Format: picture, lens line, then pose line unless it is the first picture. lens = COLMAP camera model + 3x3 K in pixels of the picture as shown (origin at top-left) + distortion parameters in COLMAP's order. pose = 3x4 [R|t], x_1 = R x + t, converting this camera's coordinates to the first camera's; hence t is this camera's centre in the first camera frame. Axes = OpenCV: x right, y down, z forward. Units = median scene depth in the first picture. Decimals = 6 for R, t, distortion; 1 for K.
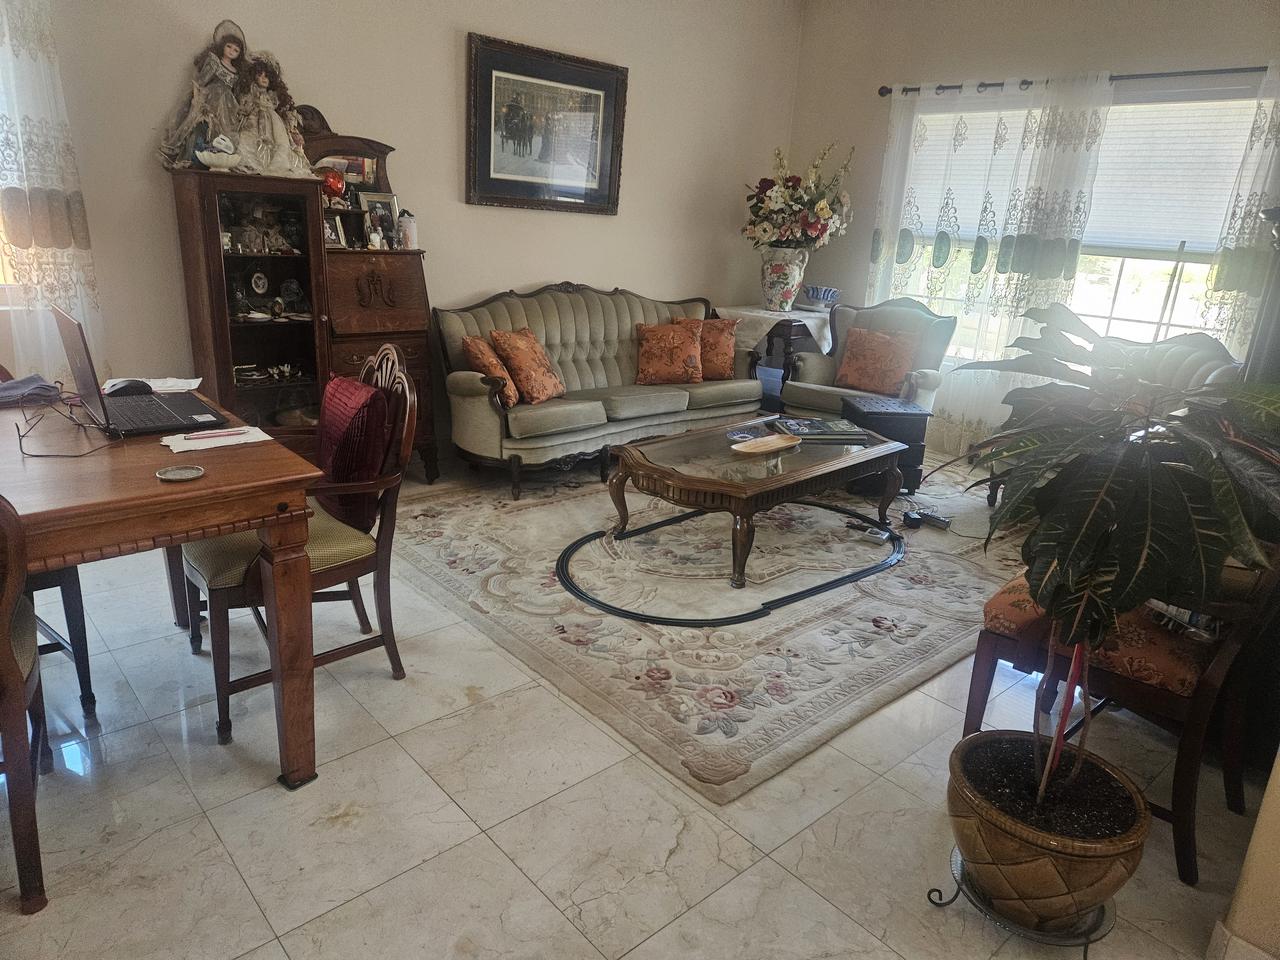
lens RADIAL K [[852.1, 0, 637.6], [0, 852.1, 483.6], [0, 0, 1]] dist [-0.000424, -0.010316]
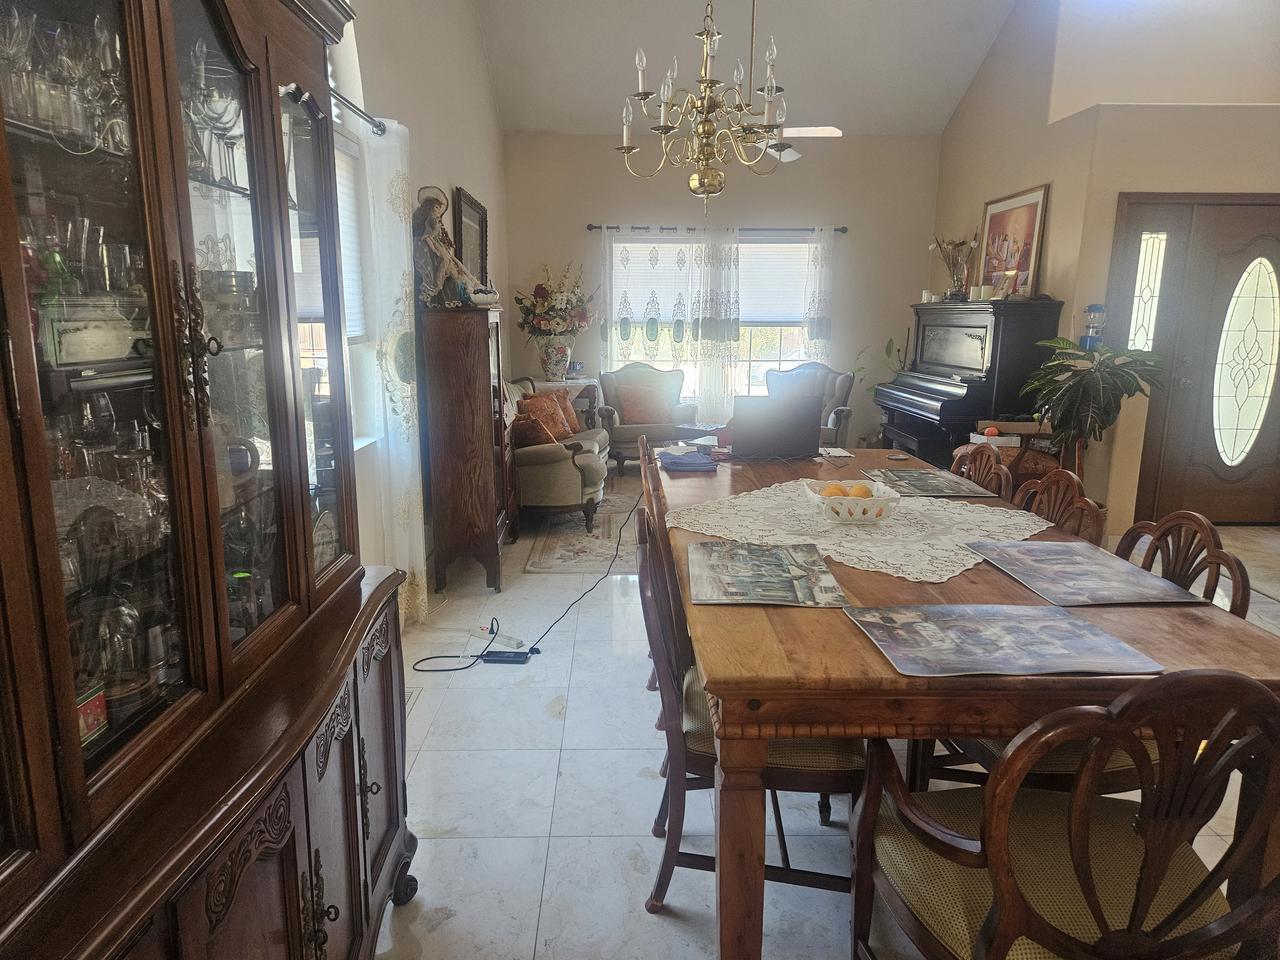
lens RADIAL K [[852.1, 0, 635.7], [0, 852.1, 481.4], [0, 0, 1]] dist [-0.000424, -0.010316]
pose [[0.654242, -0.194333, 0.730891, -0.886528], [0.257426, 0.965937, 0.026399, -0.063069], [-0.711126, 0.170879, 0.681983, 0.023969]]
